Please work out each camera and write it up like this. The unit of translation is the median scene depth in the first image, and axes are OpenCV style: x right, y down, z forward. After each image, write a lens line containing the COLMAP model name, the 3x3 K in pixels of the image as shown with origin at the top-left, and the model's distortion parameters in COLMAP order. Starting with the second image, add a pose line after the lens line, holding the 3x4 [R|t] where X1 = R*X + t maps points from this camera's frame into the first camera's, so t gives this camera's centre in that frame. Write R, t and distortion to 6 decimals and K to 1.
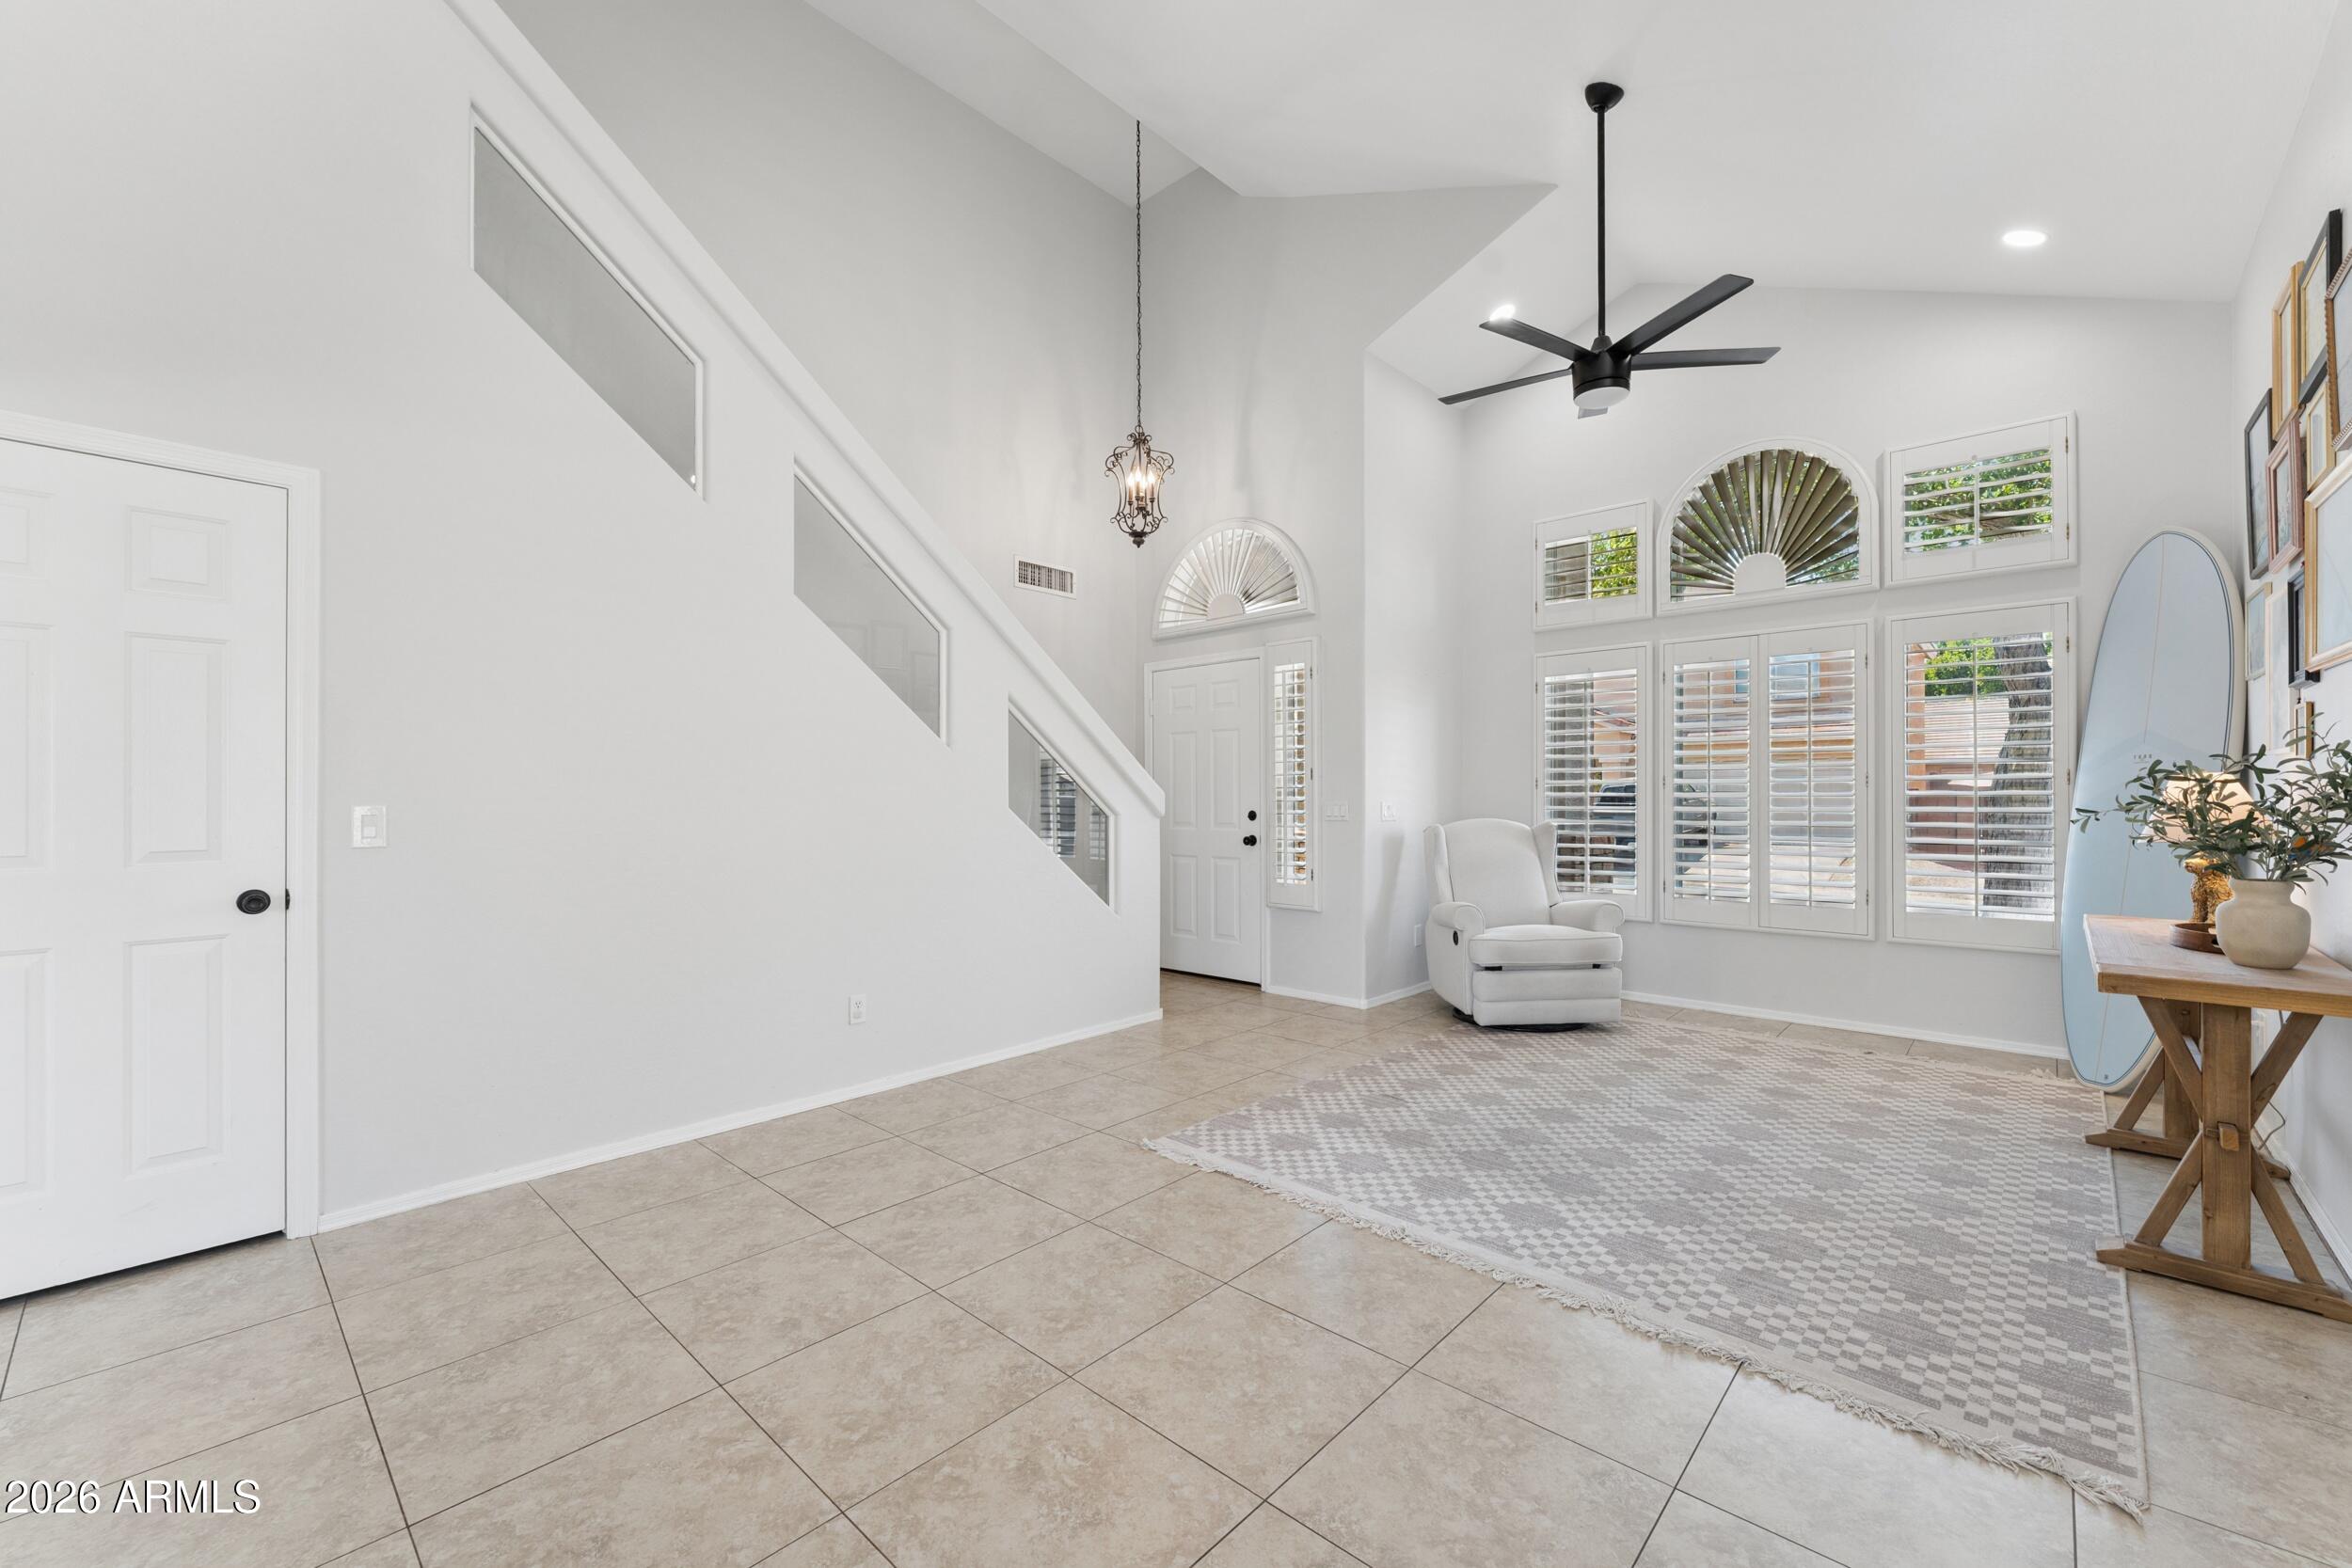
lens RADIAL K [[942.2, 0, 1164.6], [0, 942.2, 779.7], [0, 0, 1]] dist [-0.001120, -0.000490]
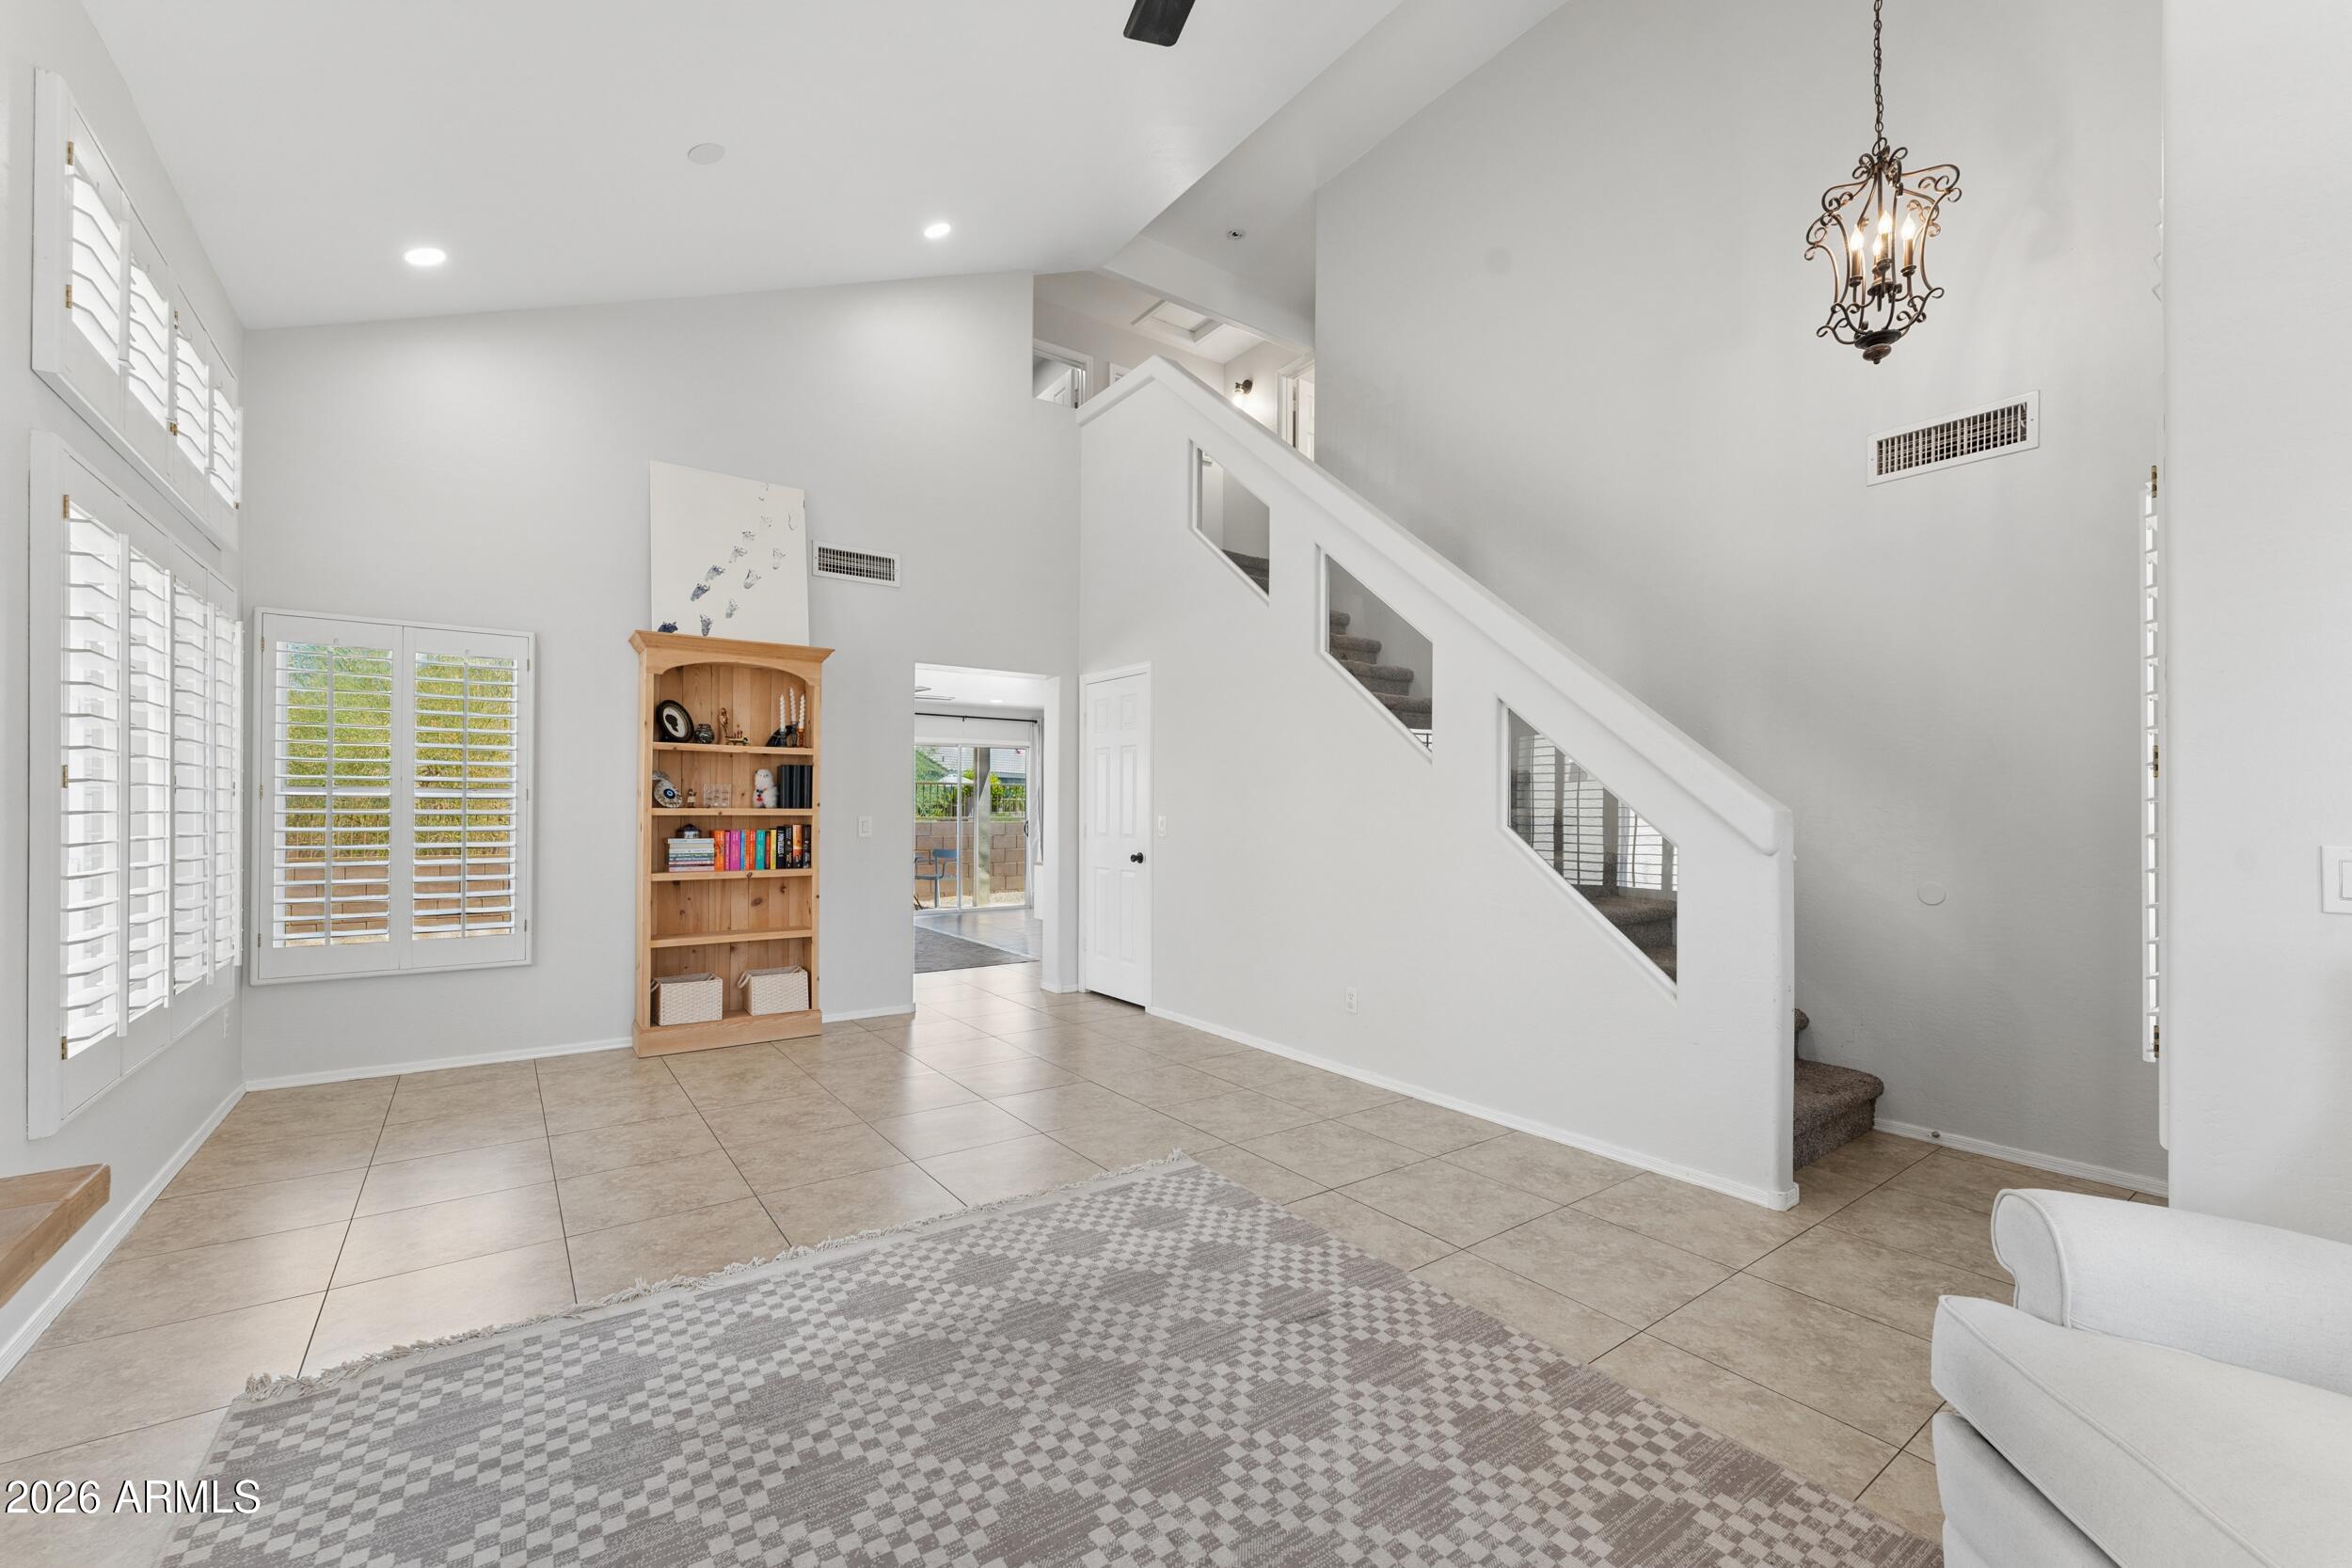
lens RADIAL K [[942.2, 0, 1178.2], [0, 942.2, 797.7], [0, 0, 1]] dist [-0.001120, -0.000490]
pose [[-0.186256, -0.010225, -0.982448, 1.212527], [0.013084, 0.999831, -0.012887, 0.014341], [0.982414, -0.015254, -0.186091, 1.462108]]
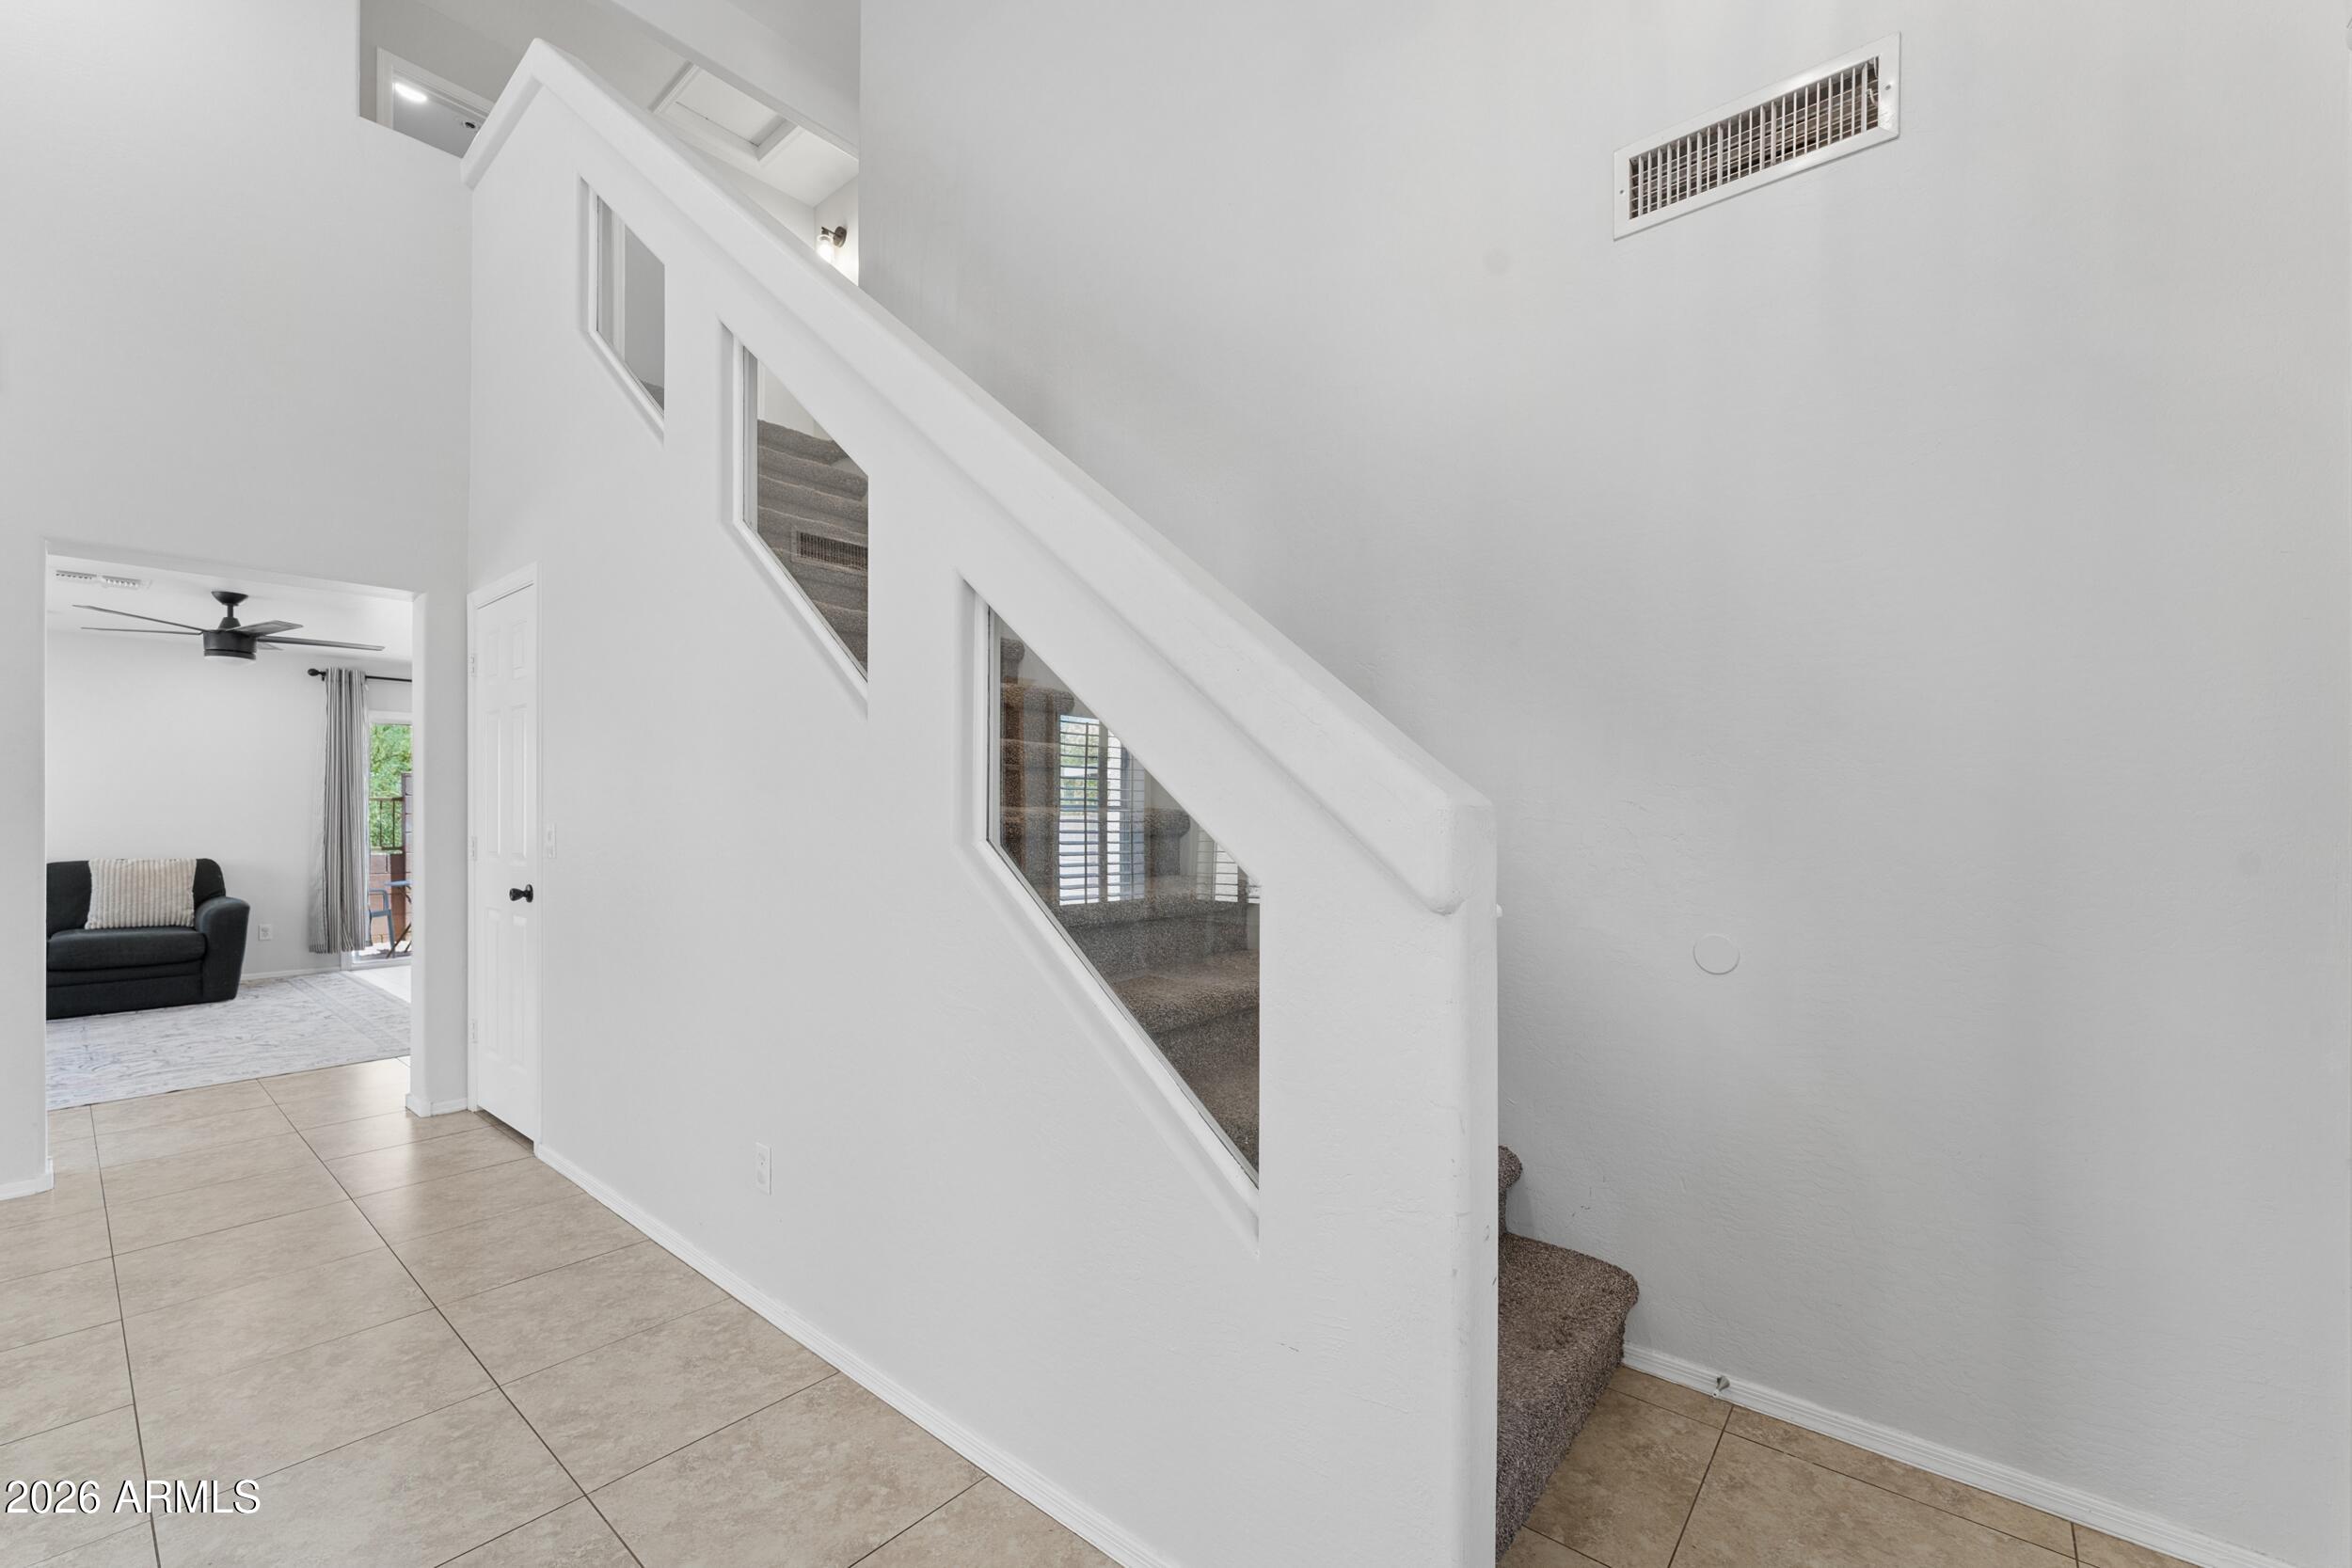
lens RADIAL K [[942.2, 0, 1174.7], [0, 942.2, 808.4], [0, 0, 1]] dist [-0.001120, -0.000490]
pose [[0.056829, -0.004404, -0.998374, 0.431138], [0.016721, 0.999854, -0.003458, 0.026237], [0.998244, -0.016497, 0.056894, 1.787056]]
